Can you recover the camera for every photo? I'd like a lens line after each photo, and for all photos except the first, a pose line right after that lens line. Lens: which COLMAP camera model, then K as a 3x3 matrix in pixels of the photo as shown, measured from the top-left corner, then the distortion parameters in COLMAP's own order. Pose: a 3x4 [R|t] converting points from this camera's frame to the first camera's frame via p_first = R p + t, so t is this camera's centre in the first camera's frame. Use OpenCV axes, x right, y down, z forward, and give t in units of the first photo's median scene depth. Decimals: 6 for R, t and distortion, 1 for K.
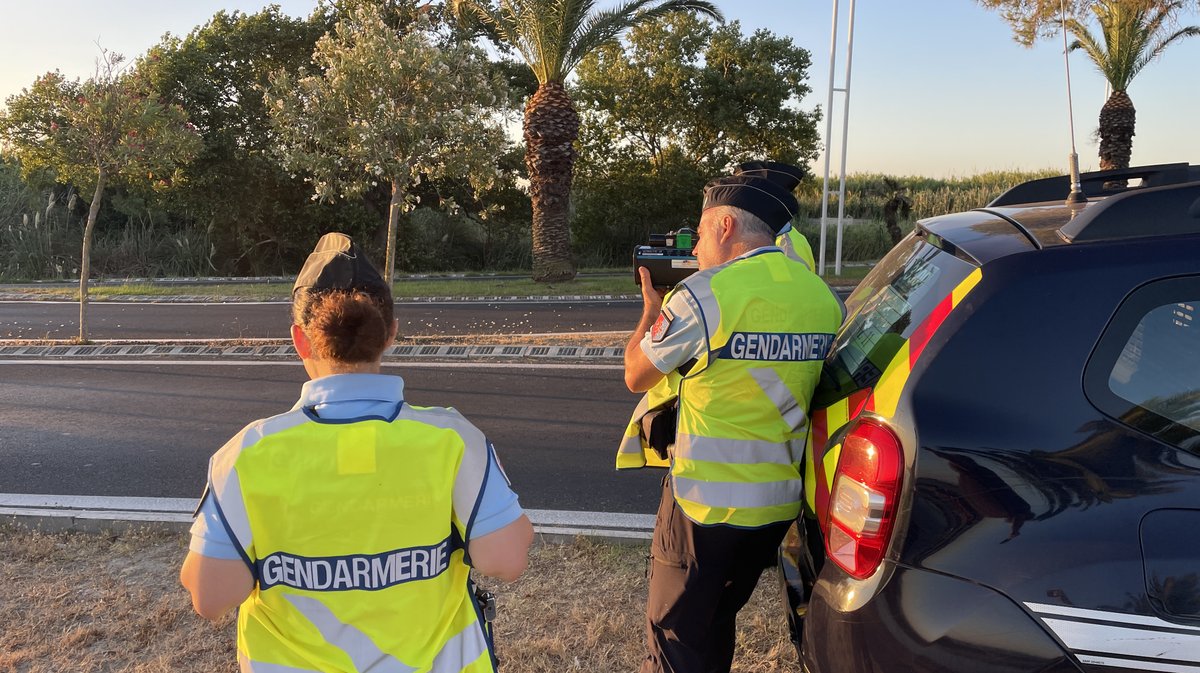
lens RADIAL K [[900.4, 0, 605.0], [0, 900.4, 337.7], [0, 0, 1]] dist [0.056813, -0.046455]
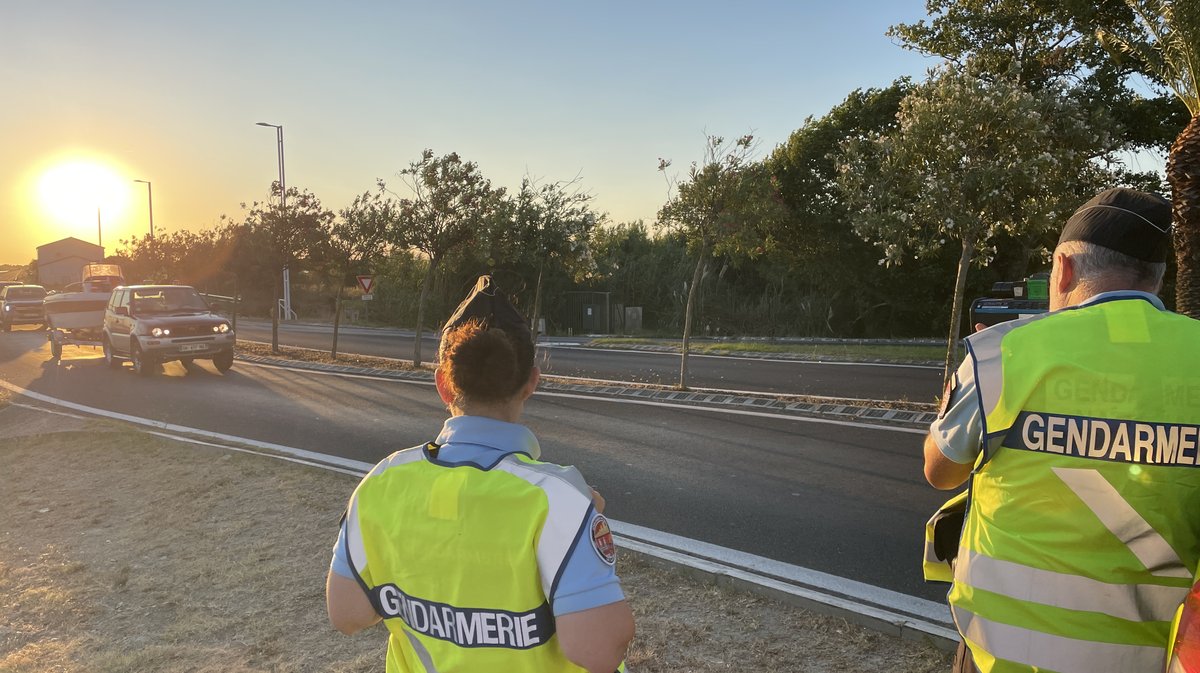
lens RADIAL K [[900.4, 0, 615.5], [0, 900.4, 336.0], [0, 0, 1]] dist [0.056813, -0.046455]
pose [[0.781790, 0.027355, -0.622941, 0.072286], [-0.072616, 0.996234, -0.047386, -0.001687], [0.619299, 0.082281, 0.780832, 0.053896]]
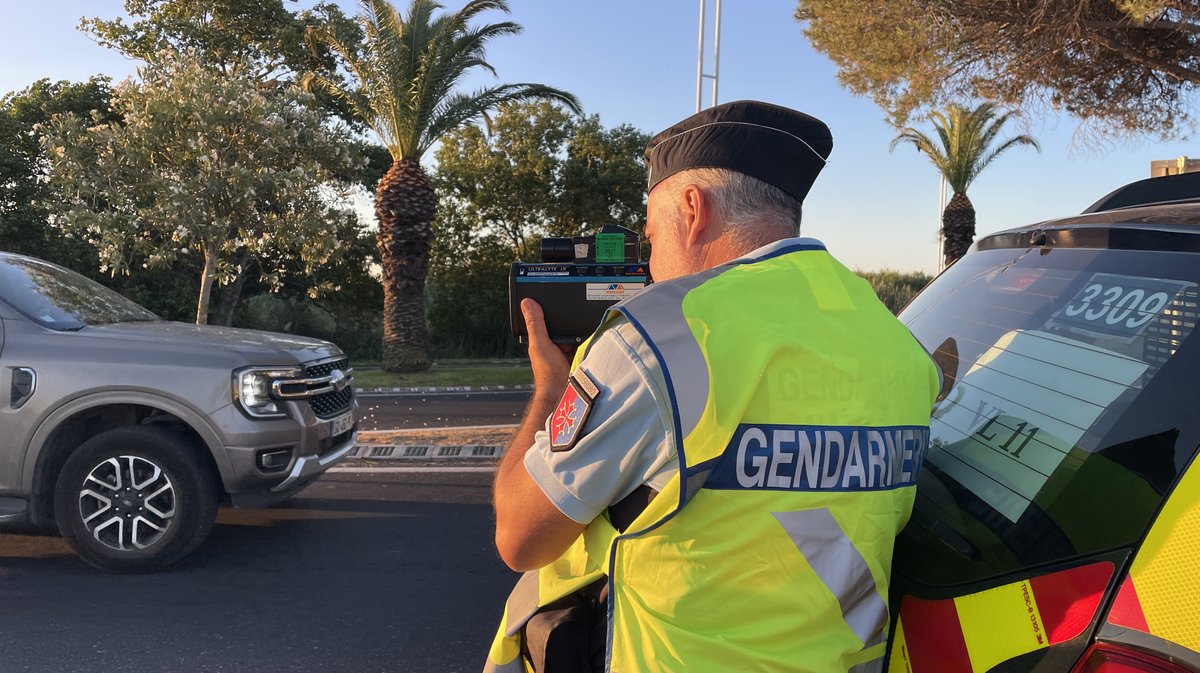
lens RADIAL K [[900.4, 0, 589.1], [0, 900.4, 334.5], [0, 0, 1]] dist [0.056813, -0.046455]
pose [[0.990783, 0.006050, 0.135323, 0.003337], [0.008678, 0.994115, -0.107985, -0.000650], [-0.135180, 0.108164, 0.984899, 0.129577]]
